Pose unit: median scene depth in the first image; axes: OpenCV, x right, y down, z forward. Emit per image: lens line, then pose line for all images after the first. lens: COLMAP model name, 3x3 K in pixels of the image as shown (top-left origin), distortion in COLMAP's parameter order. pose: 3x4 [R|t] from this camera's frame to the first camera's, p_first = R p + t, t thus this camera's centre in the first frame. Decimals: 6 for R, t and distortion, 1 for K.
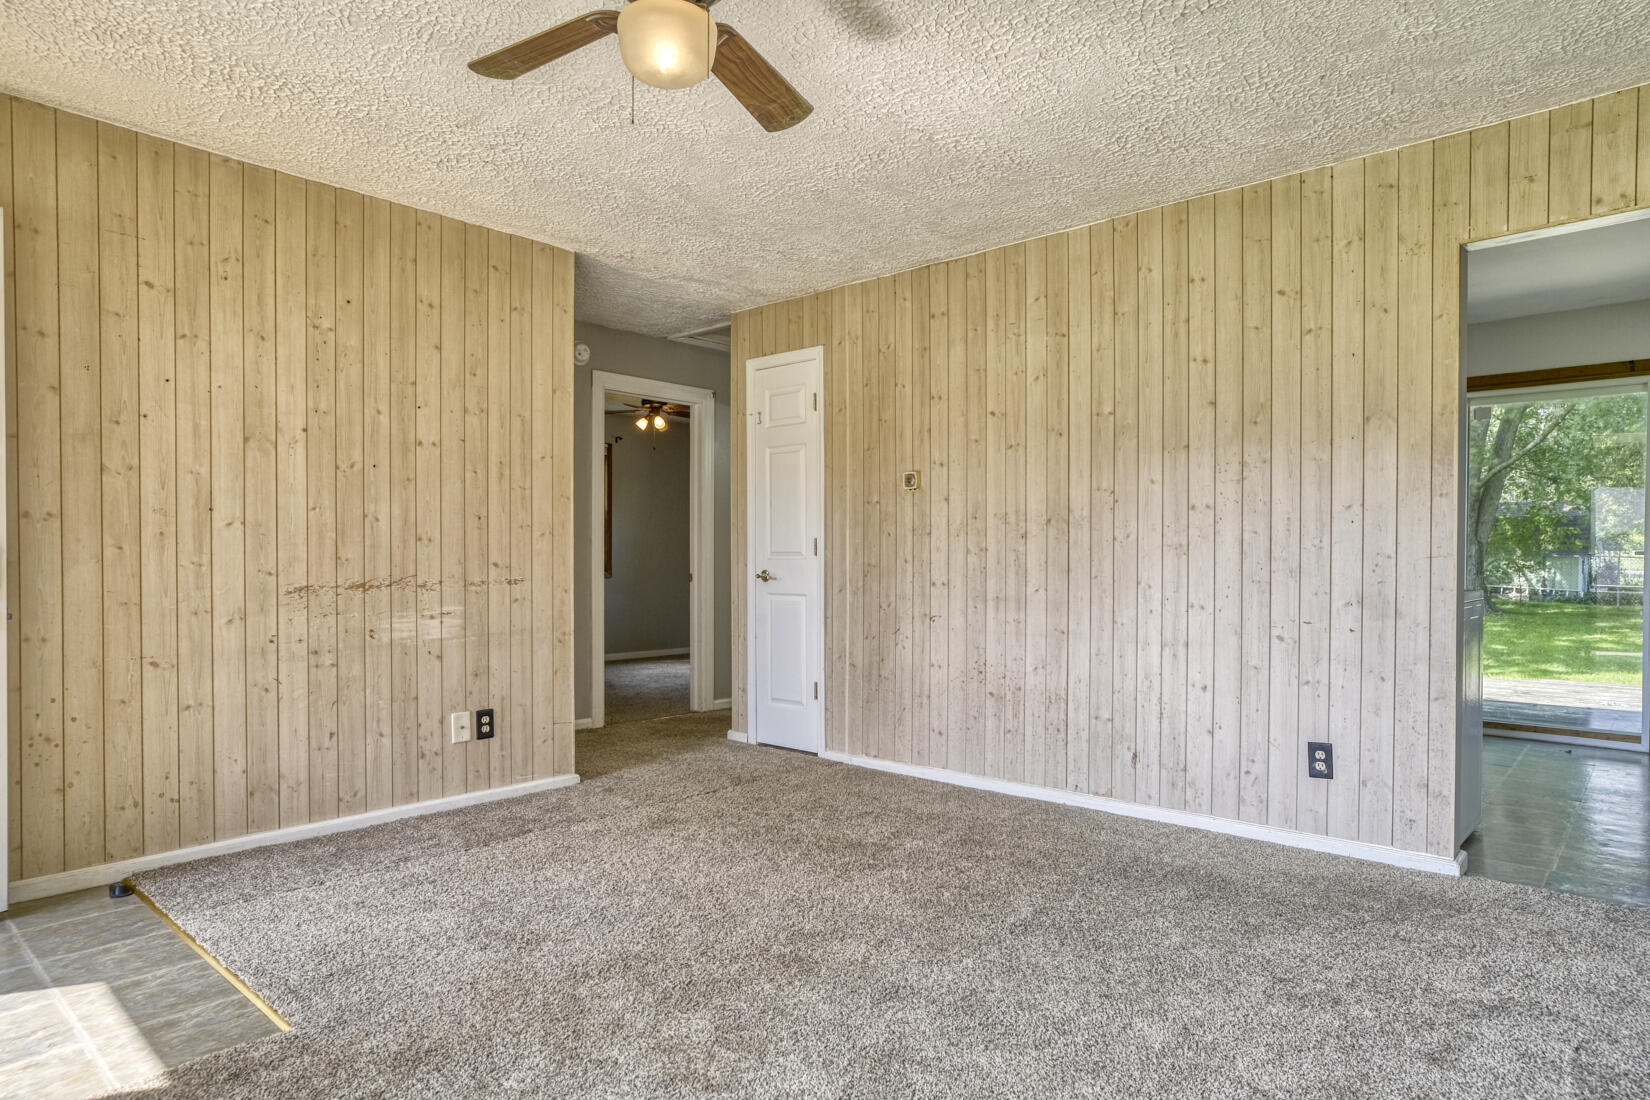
lens RADIAL K [[951.5, 0, 841.4], [0, 951.5, 573.4], [0, 0, 1]] dist [-0.011352, 0.010935]
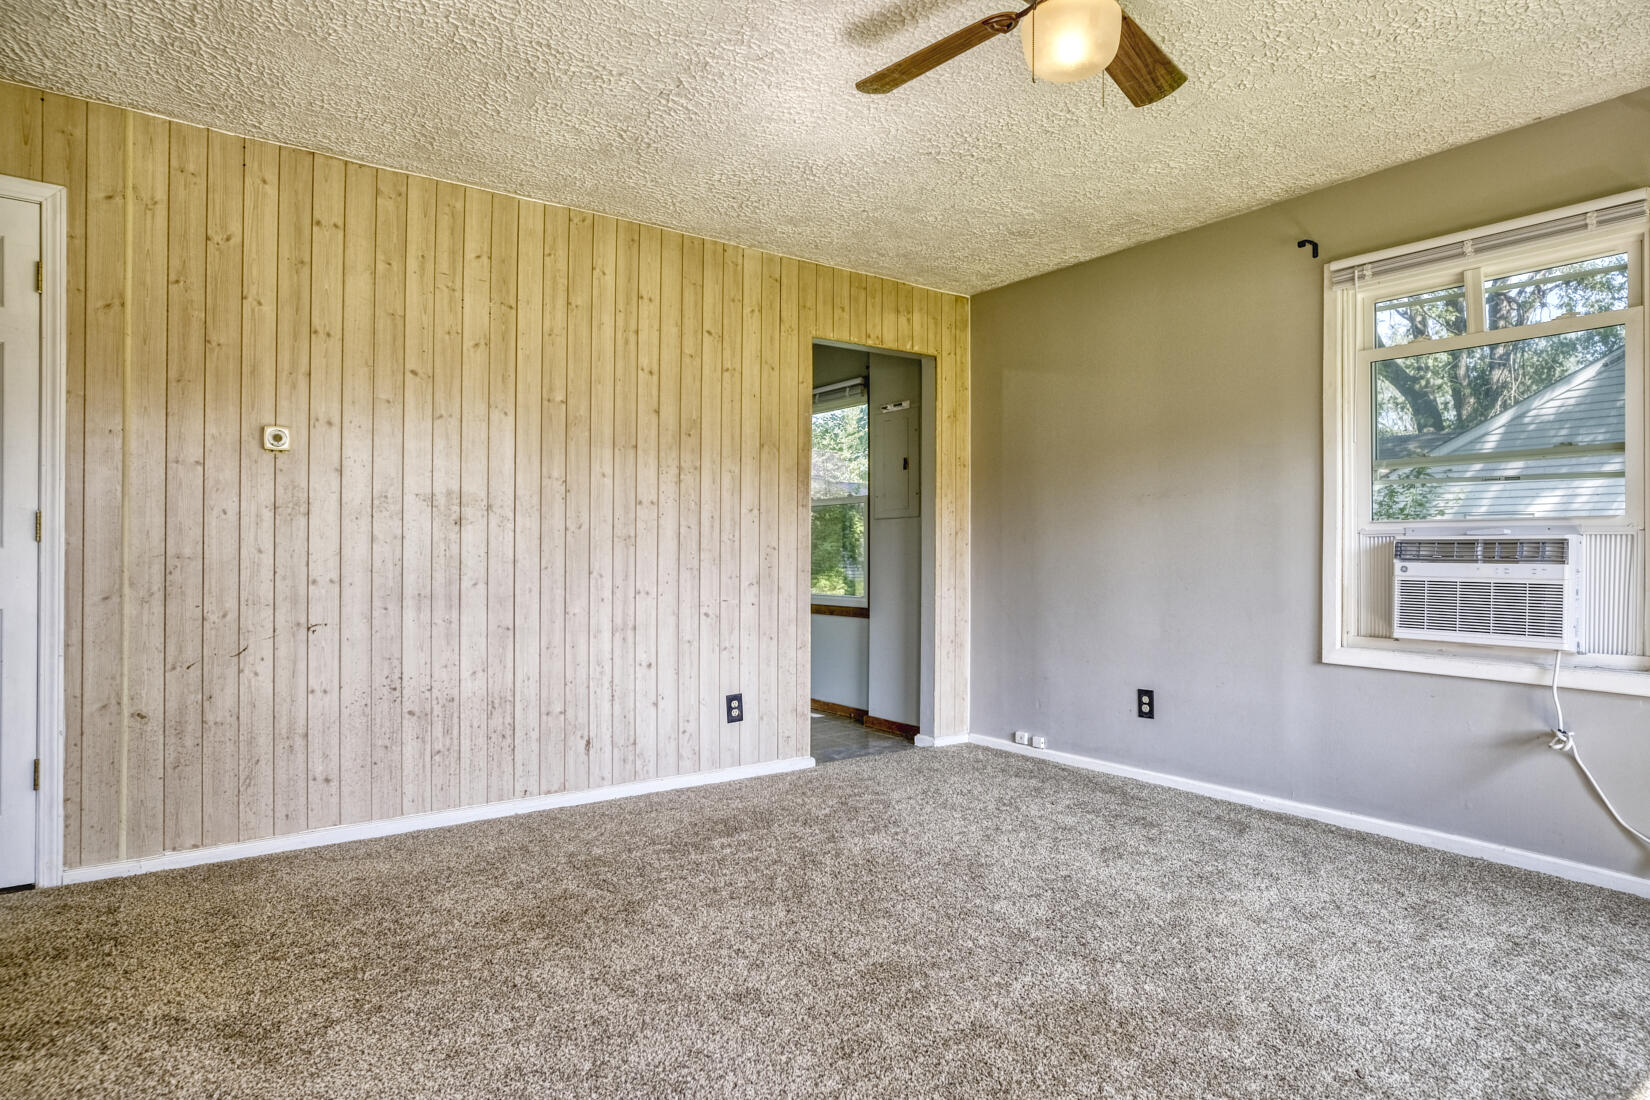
lens RADIAL K [[951.5, 0, 825.3], [0, 951.5, 543.8], [0, 0, 1]] dist [-0.011352, 0.010935]
pose [[0.227600, 0.005884, 0.973737, -0.545531], [0.008495, 0.999932, -0.008028, -0.009394], [-0.973718, 0.010100, 0.227534, 0.451838]]
